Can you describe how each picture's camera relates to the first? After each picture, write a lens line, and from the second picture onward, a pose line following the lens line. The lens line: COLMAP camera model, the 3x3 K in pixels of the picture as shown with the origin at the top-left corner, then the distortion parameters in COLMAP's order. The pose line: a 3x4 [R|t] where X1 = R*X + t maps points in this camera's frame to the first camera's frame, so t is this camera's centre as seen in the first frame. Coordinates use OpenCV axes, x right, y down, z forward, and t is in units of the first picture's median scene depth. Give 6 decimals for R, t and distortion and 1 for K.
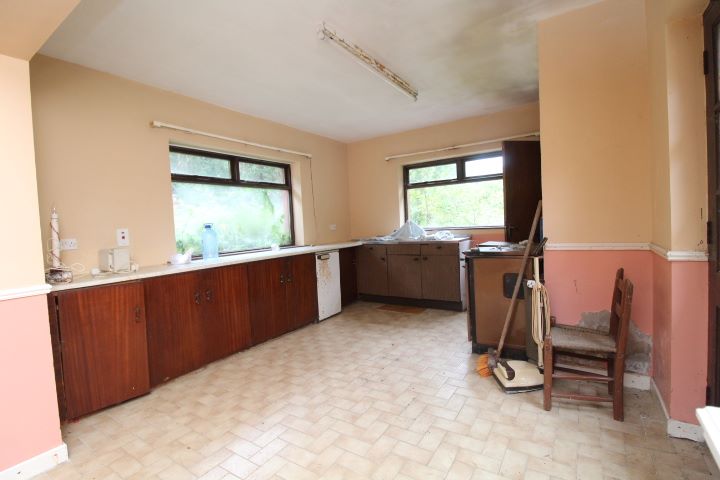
lens RADIAL K [[336.7, 0, 359.3], [0, 336.7, 237.7], [0, 0, 1]] dist [-0.013287, -0.002906]
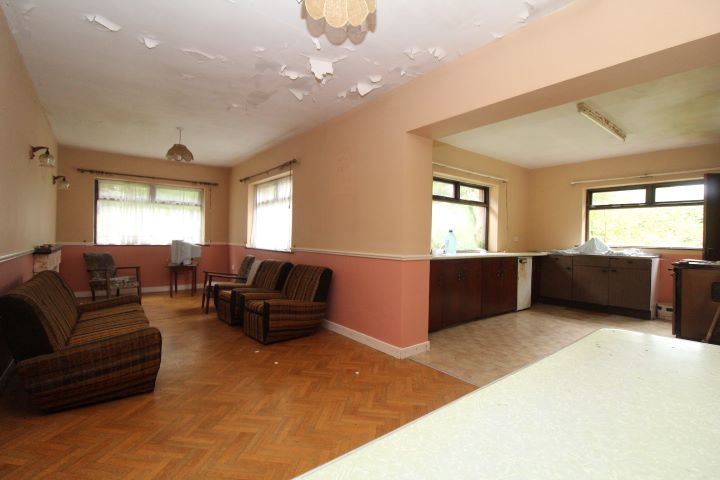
lens RADIAL K [[336.7, 0, 358.1], [0, 336.7, 240.2], [0, 0, 1]] dist [-0.013287, -0.002906]
pose [[0.945075, 0.070335, -0.319195, -0.266594], [-0.080009, 0.996644, -0.017281, 0.045405], [0.316908, 0.041870, 0.947532, -0.363006]]
